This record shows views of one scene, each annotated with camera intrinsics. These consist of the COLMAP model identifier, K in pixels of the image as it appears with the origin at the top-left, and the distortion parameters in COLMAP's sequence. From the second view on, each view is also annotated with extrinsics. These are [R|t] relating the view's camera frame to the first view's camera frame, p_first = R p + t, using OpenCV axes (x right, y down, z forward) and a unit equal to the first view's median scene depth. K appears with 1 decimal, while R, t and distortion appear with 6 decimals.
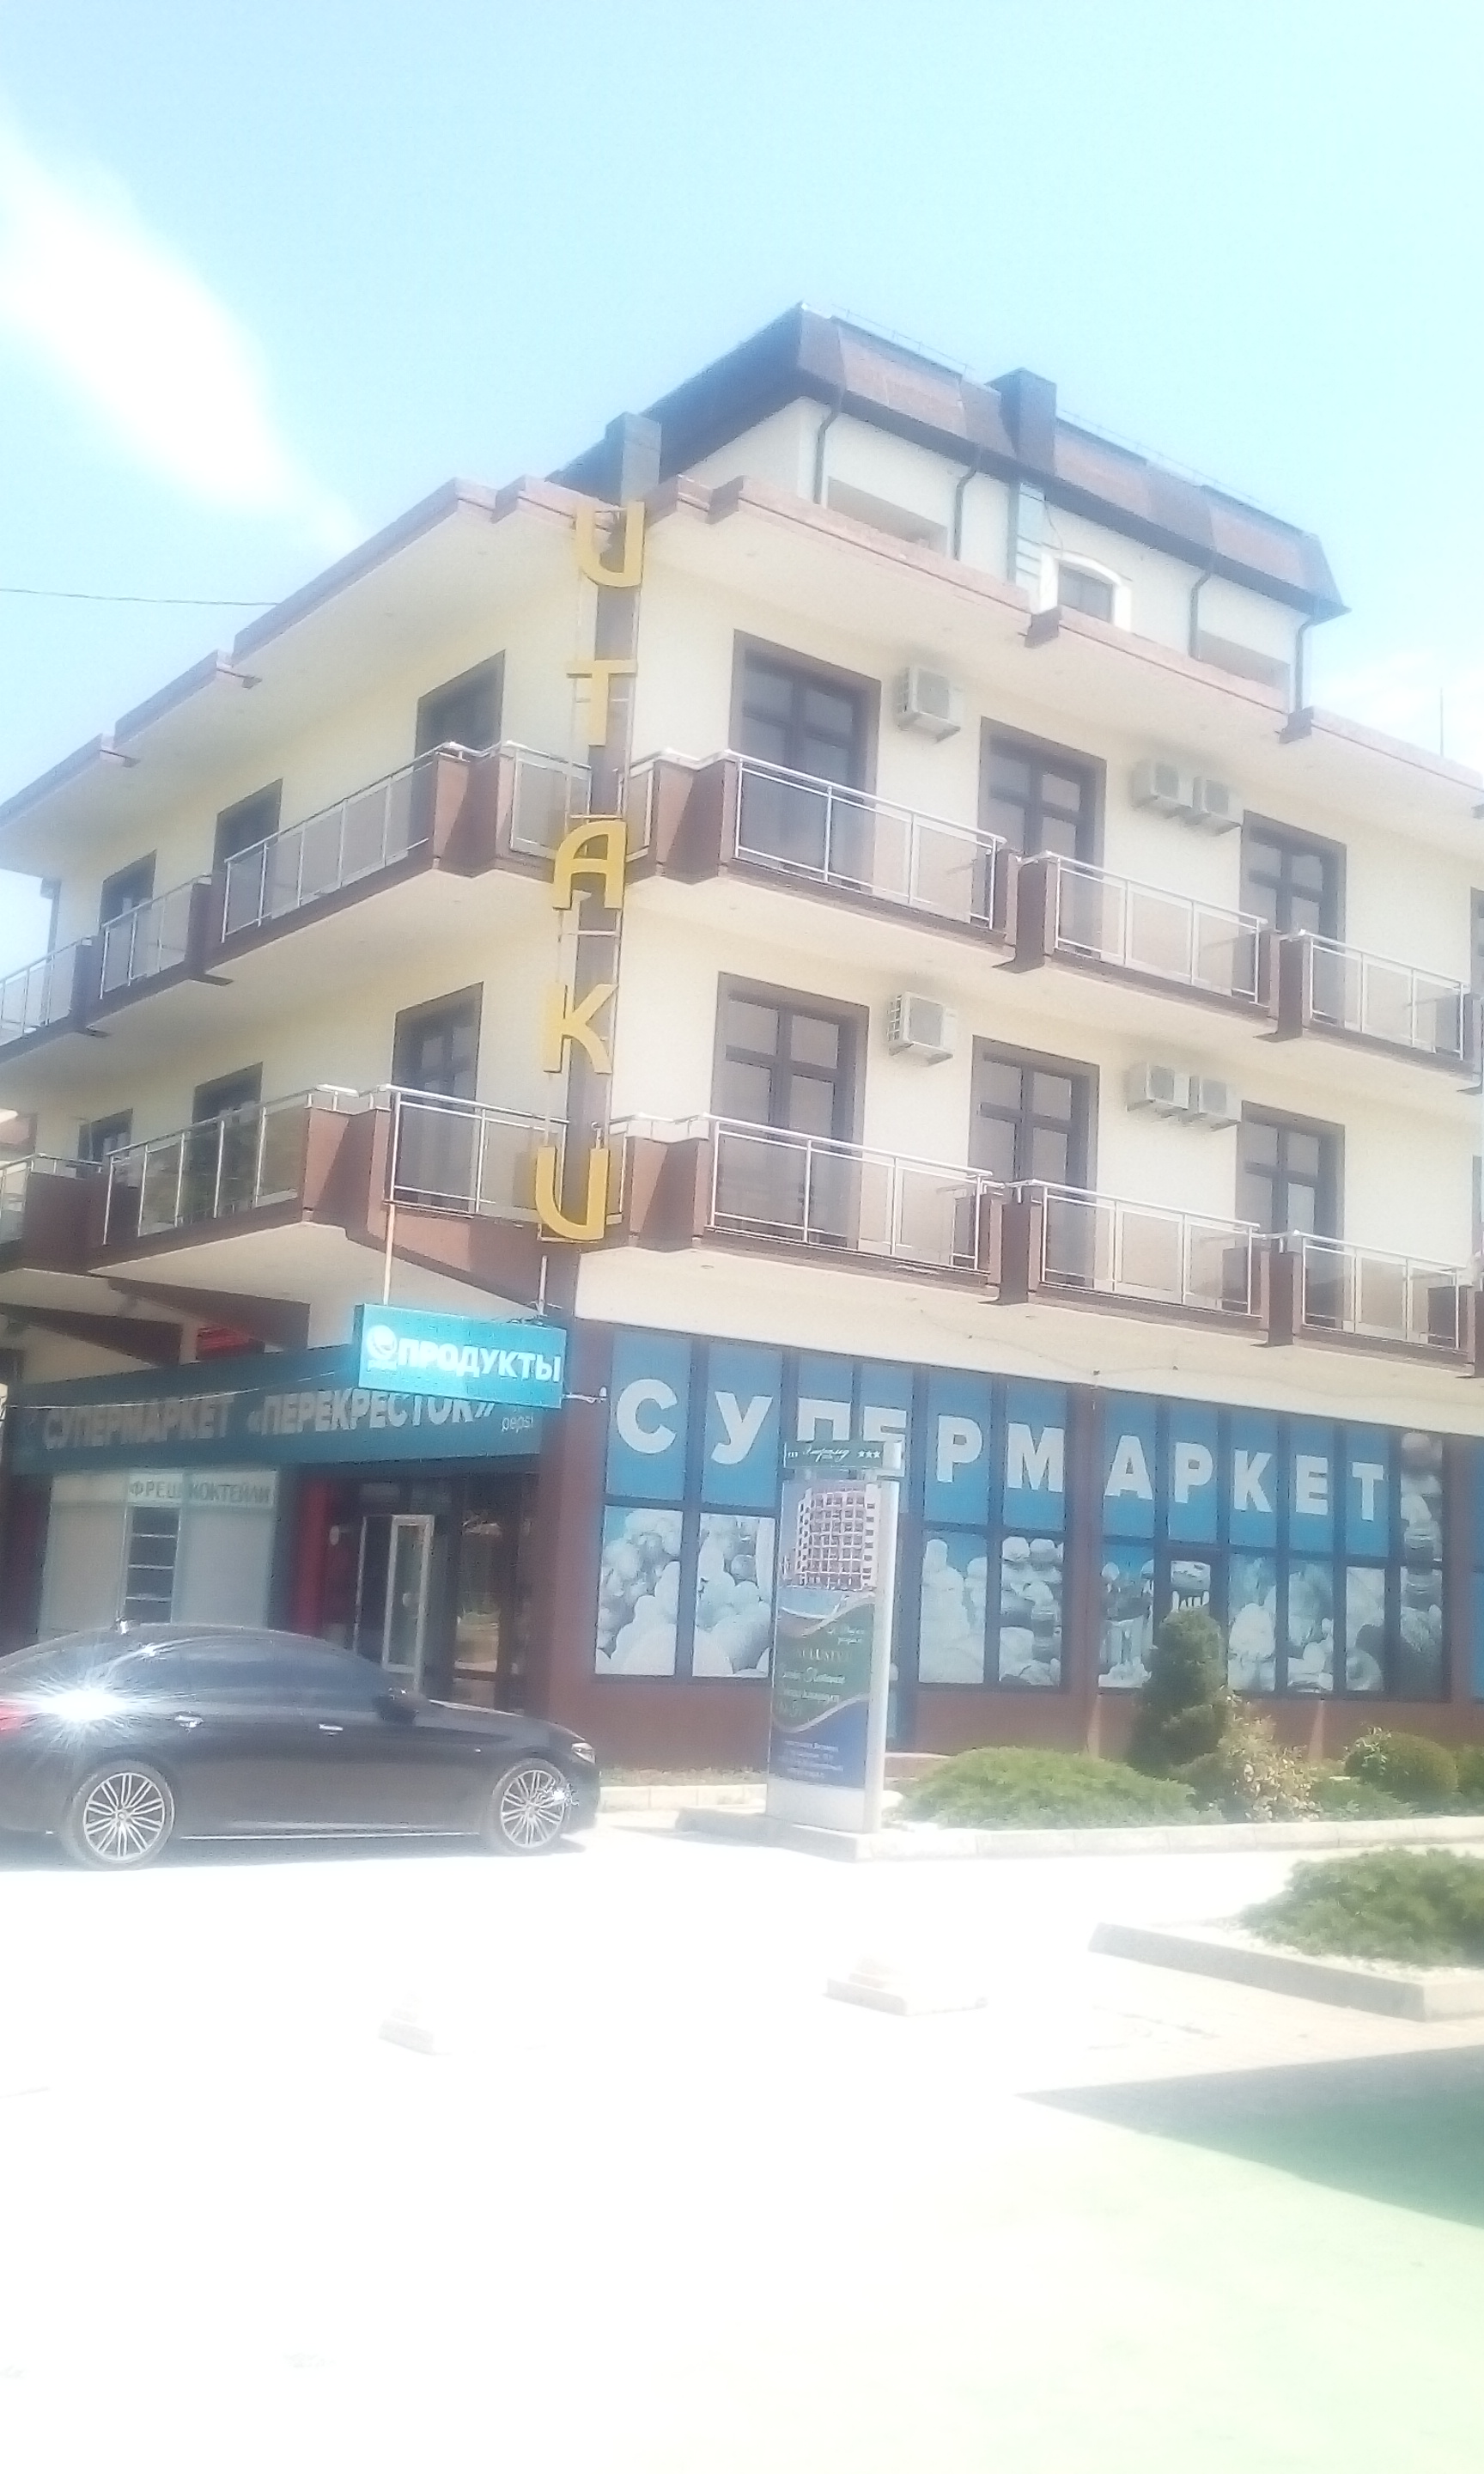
lens RADIAL K [[2267.1, 0, 742.8], [0, 2267.1, 1265.4], [0, 0, 1]] dist [0.047084, -0.002234]
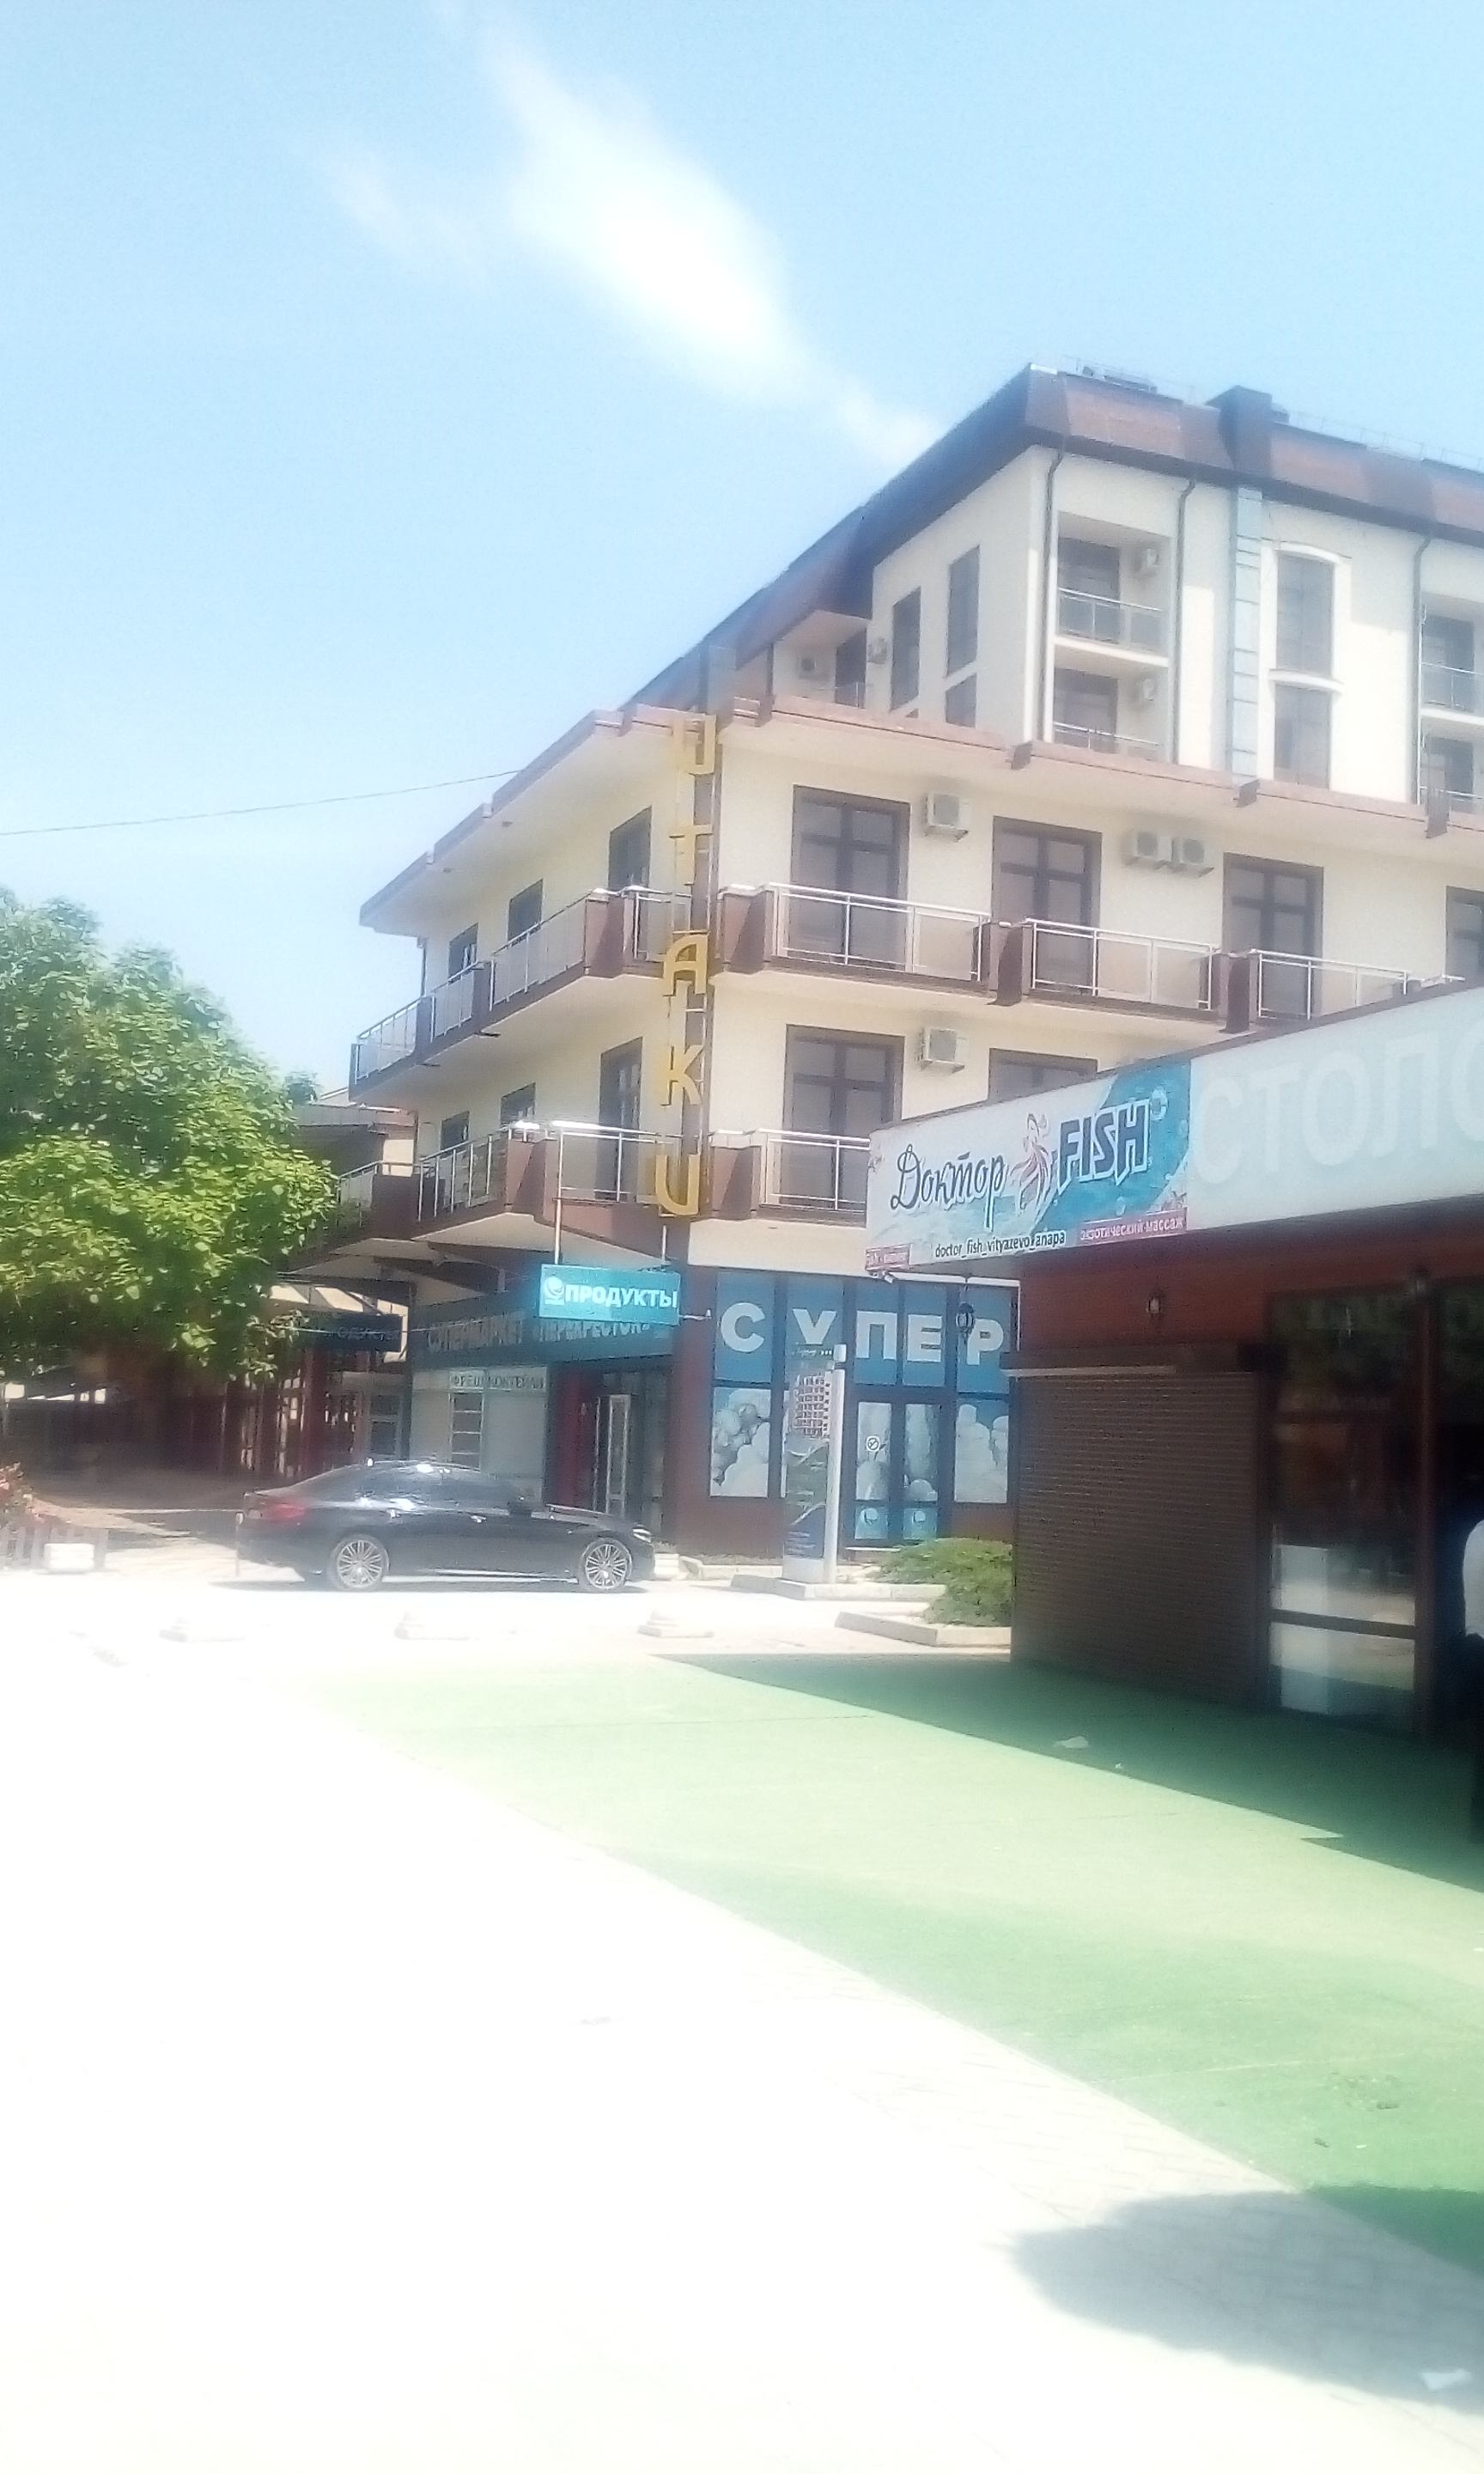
lens RADIAL K [[2267.1, 0, 742.8], [0, 2267.1, 1265.4], [0, 0, 1]] dist [0.047084, -0.002234]
pose [[0.971712, -0.034453, -0.233643, 0.310310], [0.047469, 0.997605, 0.050313, -0.050313], [0.231349, -0.059980, 0.971020, -0.461229]]
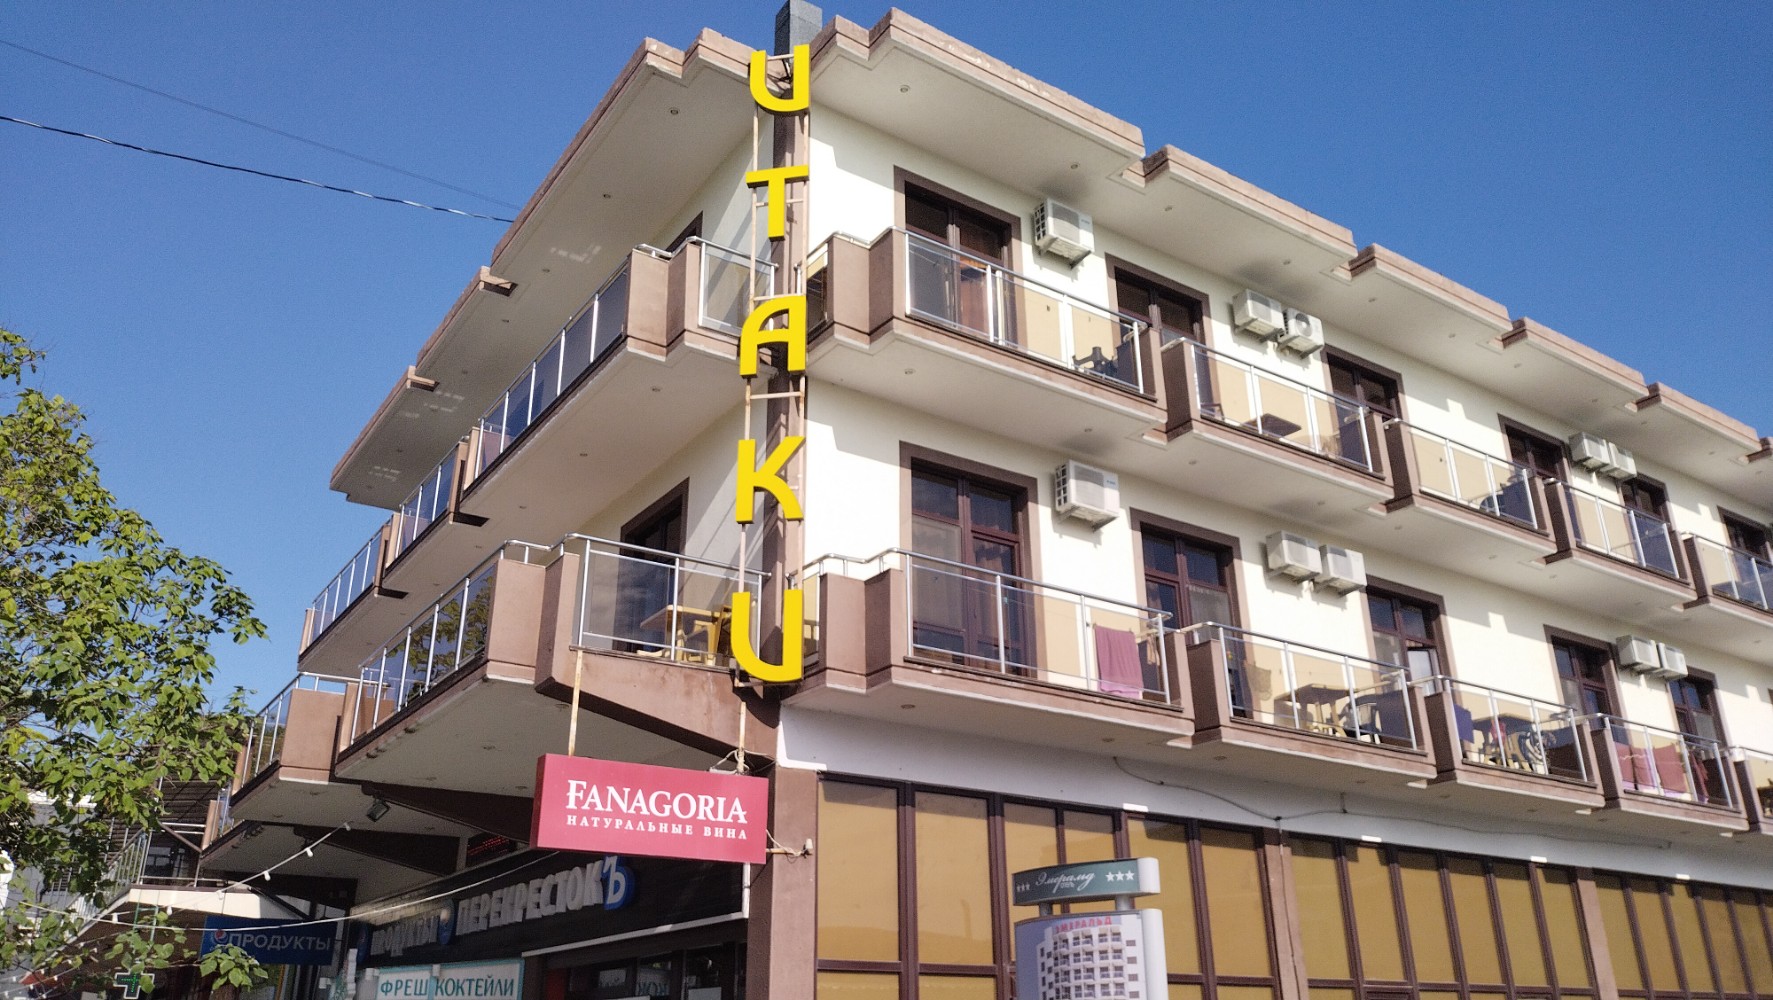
lens RADIAL K [[1319.5, 0, 886.5], [0, 1319.5, 500.0], [0, 0, 1]] dist [0.040440, -0.000629]
pose [[0.997373, -0.070265, -0.017630, -0.009034], [0.063836, 0.967503, -0.244668, 0.052715], [0.034249, 0.242900, 0.969447, 0.413987]]
